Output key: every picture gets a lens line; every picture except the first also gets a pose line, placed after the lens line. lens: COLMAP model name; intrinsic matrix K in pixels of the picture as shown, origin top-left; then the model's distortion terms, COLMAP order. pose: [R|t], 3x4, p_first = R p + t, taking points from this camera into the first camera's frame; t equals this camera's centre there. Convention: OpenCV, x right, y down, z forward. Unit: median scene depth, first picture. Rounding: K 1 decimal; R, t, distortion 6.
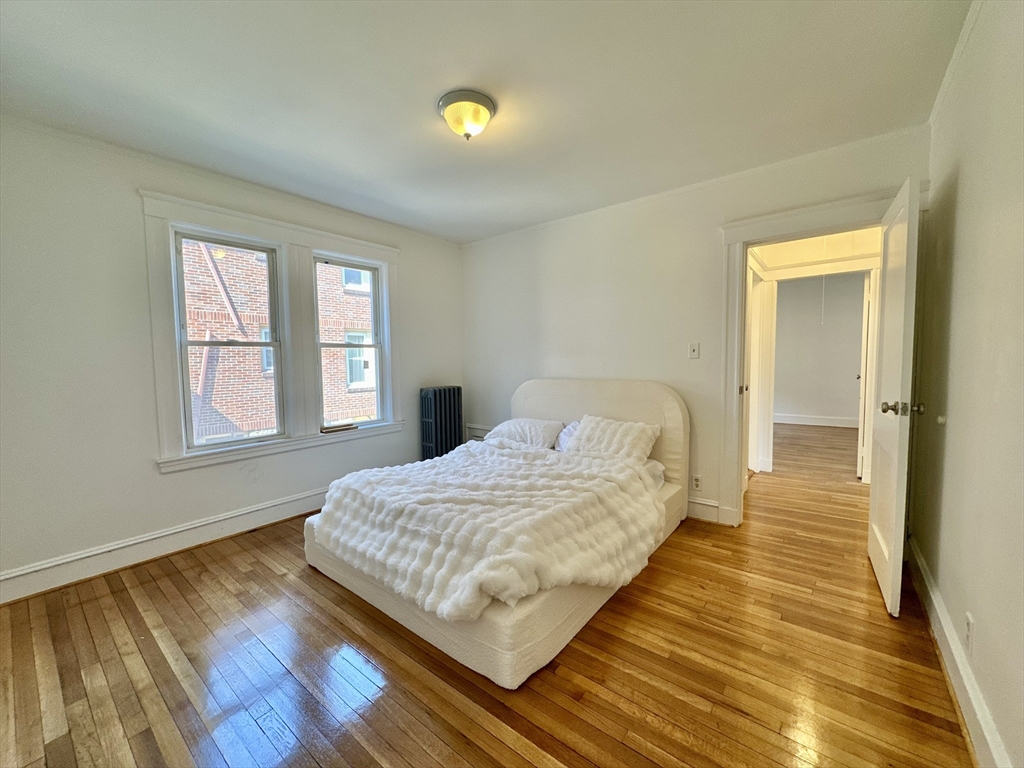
lens RADIAL K [[408.6, 0, 512.0], [0, 408.6, 384.0], [0, 0, 1]] dist [-0.008093, 0.000011]
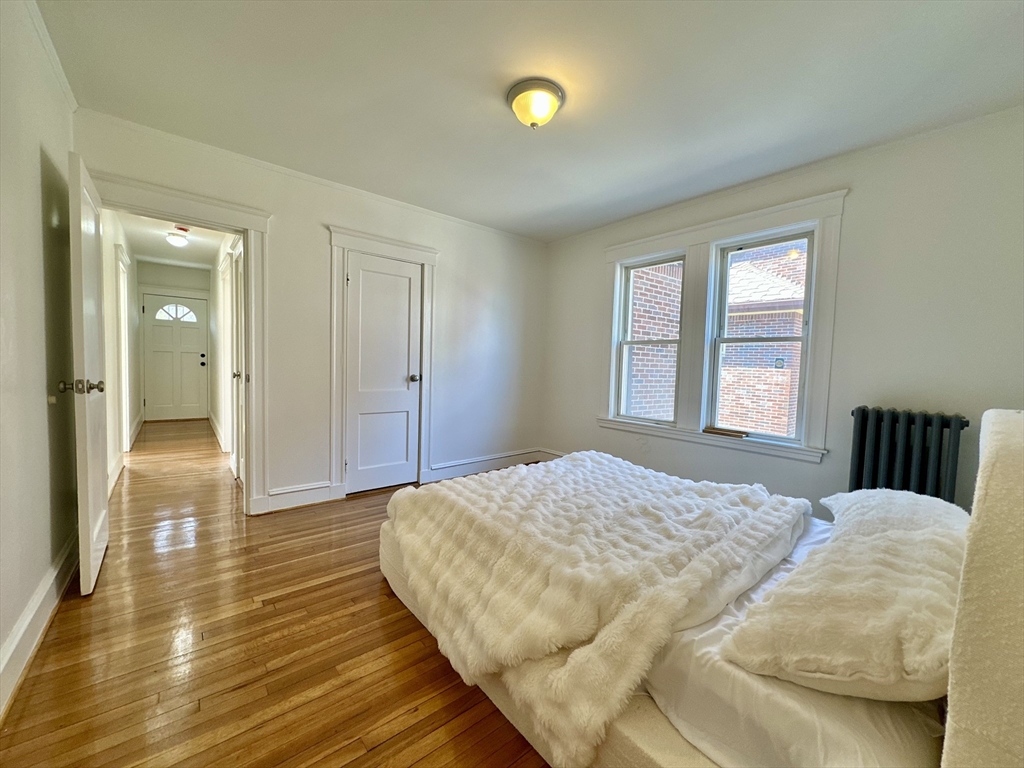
lens RADIAL K [[408.6, 0, 512.0], [0, 408.6, 384.0], [0, 0, 1]] dist [-0.008093, 0.000011]
pose [[-0.211257, 0.058209, -0.975696, 1.049338], [-0.088183, 0.993019, 0.078336, -0.049798], [0.973445, 0.102589, -0.204649, 1.377835]]
